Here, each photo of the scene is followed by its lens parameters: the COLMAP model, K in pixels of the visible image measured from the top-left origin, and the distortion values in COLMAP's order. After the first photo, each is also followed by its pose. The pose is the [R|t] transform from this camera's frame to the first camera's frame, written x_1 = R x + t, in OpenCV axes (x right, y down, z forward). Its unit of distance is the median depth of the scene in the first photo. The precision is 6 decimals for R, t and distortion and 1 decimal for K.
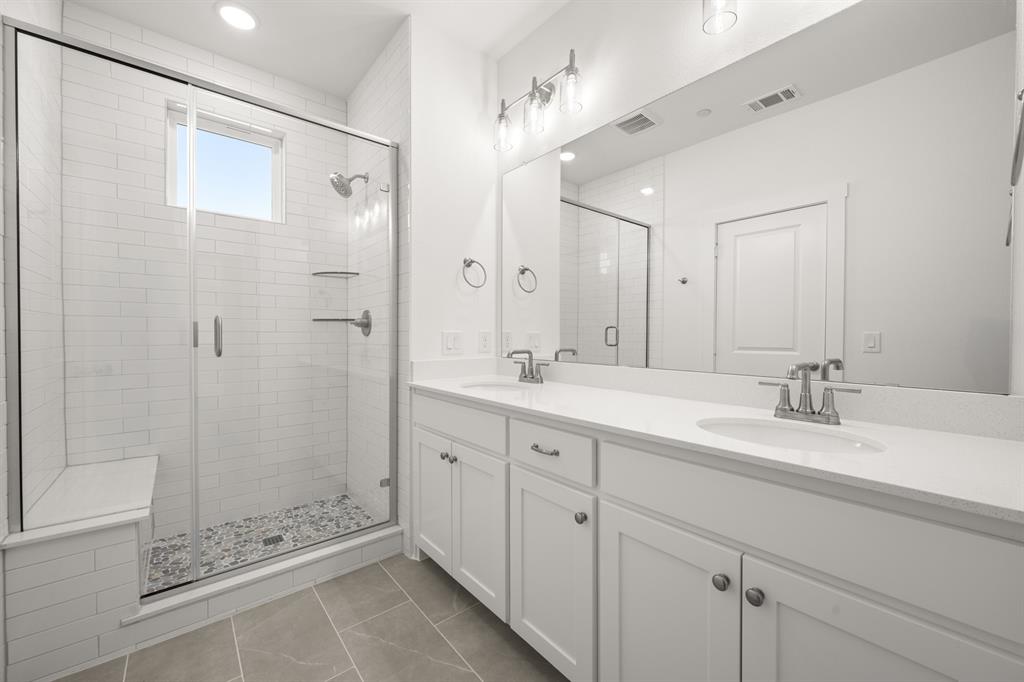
lens RADIAL K [[402.5, 0, 513.9], [0, 402.5, 336.9], [0, 0, 1]] dist [0.001140, 0.000119]
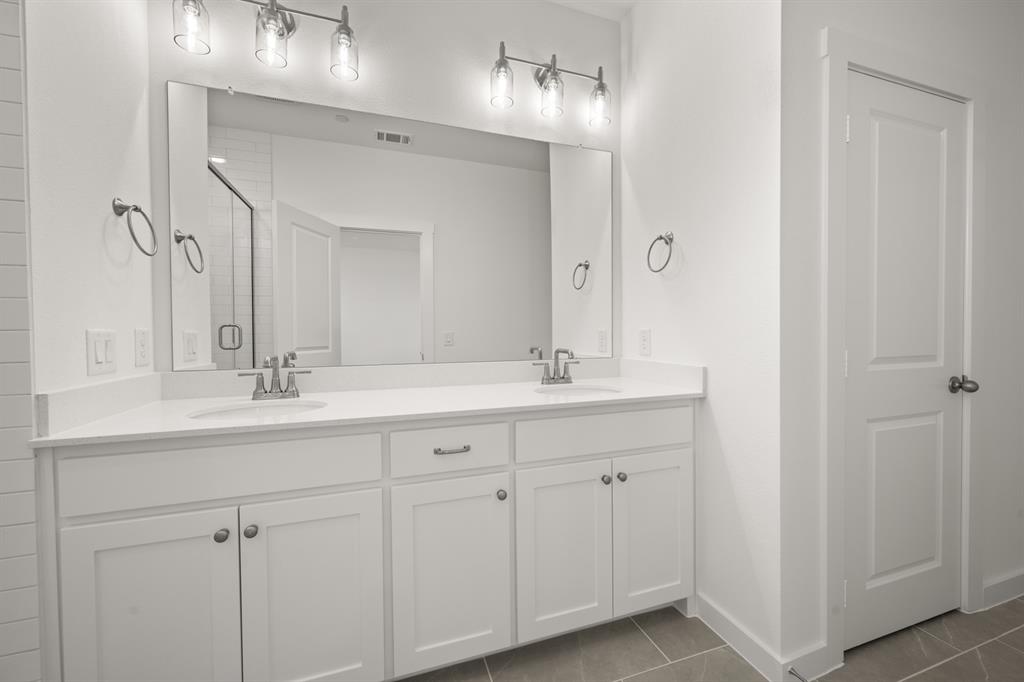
lens RADIAL K [[402.5, 0, 512.6], [0, 402.5, 339.5], [0, 0, 1]] dist [0.001140, 0.000119]
pose [[0.372685, -0.021159, 0.927717, -0.537585], [0.015447, 0.999743, 0.016596, -0.001897], [-0.927829, 0.008145, 0.372916, 0.343662]]
